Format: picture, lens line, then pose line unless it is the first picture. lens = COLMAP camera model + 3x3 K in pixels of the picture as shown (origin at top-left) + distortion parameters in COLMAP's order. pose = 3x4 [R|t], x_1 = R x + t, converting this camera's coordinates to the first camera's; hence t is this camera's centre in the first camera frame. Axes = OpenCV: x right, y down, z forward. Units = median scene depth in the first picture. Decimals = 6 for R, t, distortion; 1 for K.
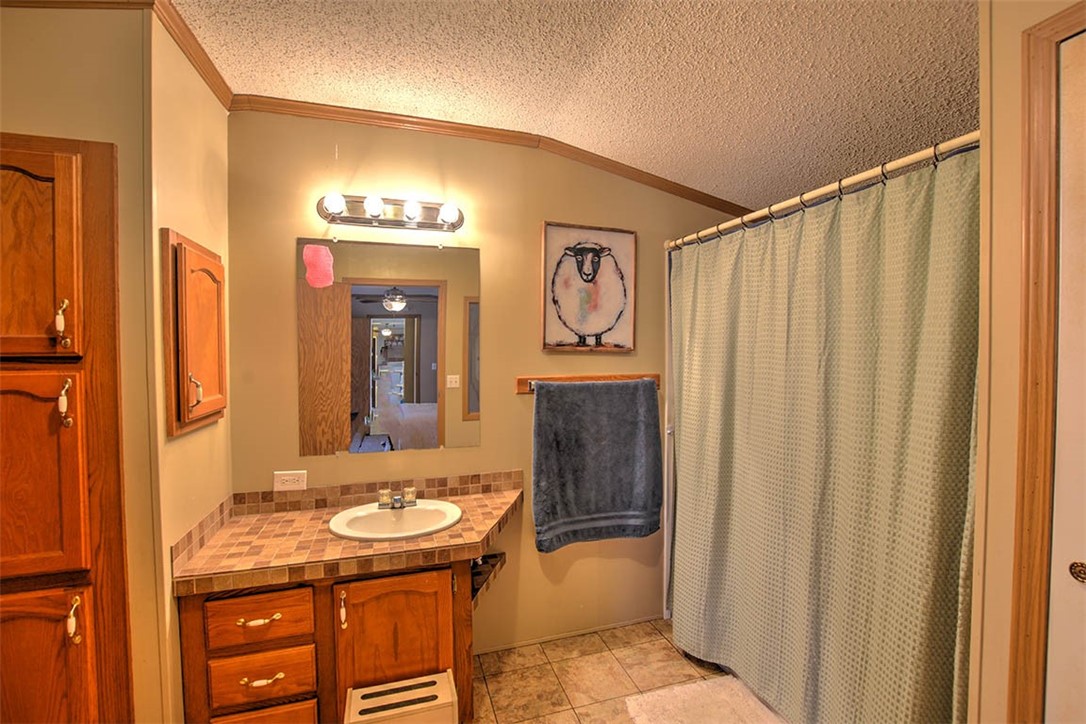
lens RADIAL K [[481.2, 0, 547.5], [0, 481.2, 365.7], [0, 0, 1]] dist [-0.027607, 0.002928]
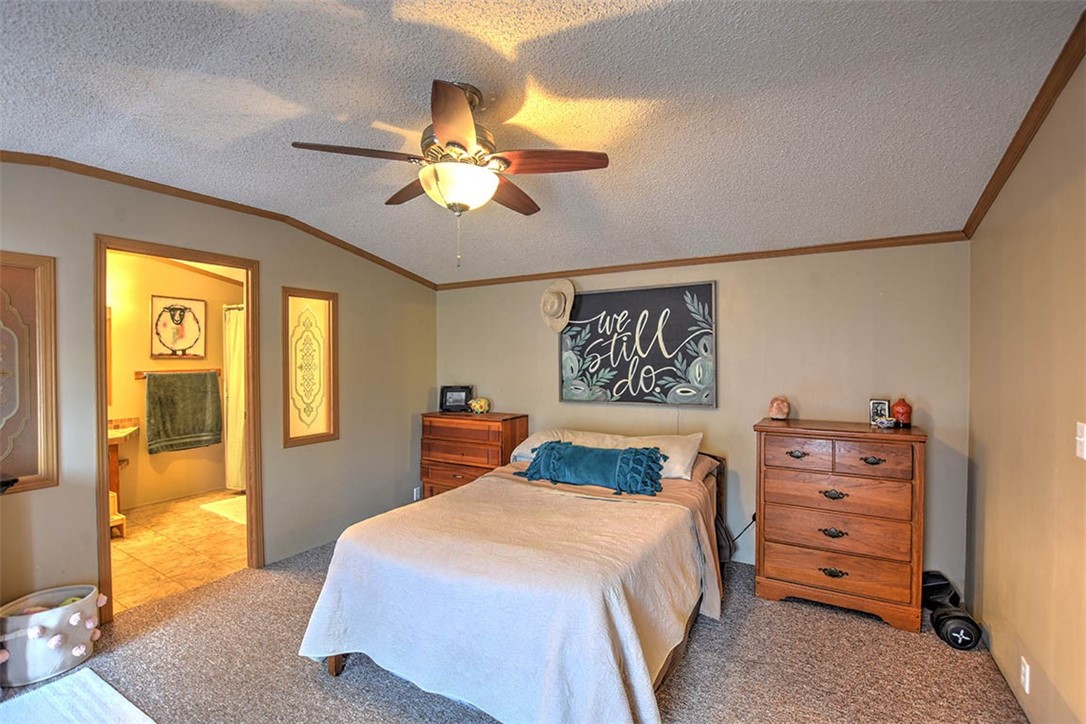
lens RADIAL K [[481.2, 0, 544.9], [0, 481.2, 363.7], [0, 0, 1]] dist [-0.027607, 0.002928]
pose [[0.750794, -0.010626, 0.660451, -0.079127], [0.017549, 0.999839, -0.003863, 0.031450], [-0.660303, 0.014490, 0.750860, -1.627394]]
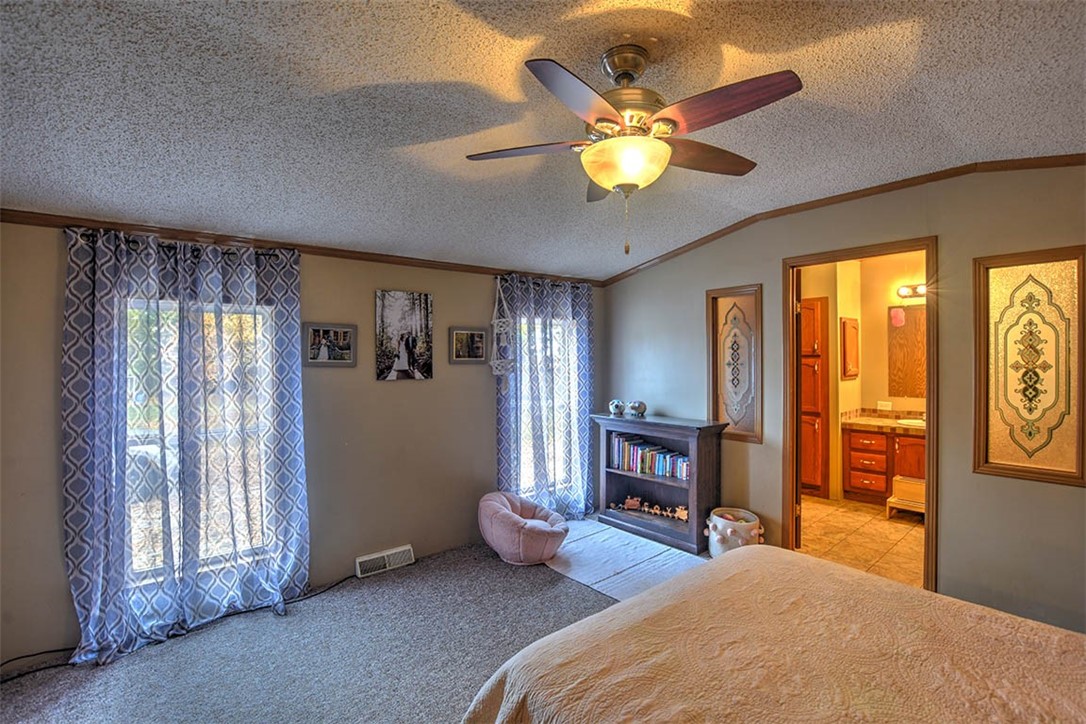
lens RADIAL K [[481.2, 0, 552.6], [0, 481.2, 360.4], [0, 0, 1]] dist [-0.027607, 0.002928]
pose [[0.378520, 0.007764, -0.925561, 0.935574], [-0.014280, 0.999895, 0.002548, 0.022436], [0.925483, 0.012252, 0.378591, -1.313184]]
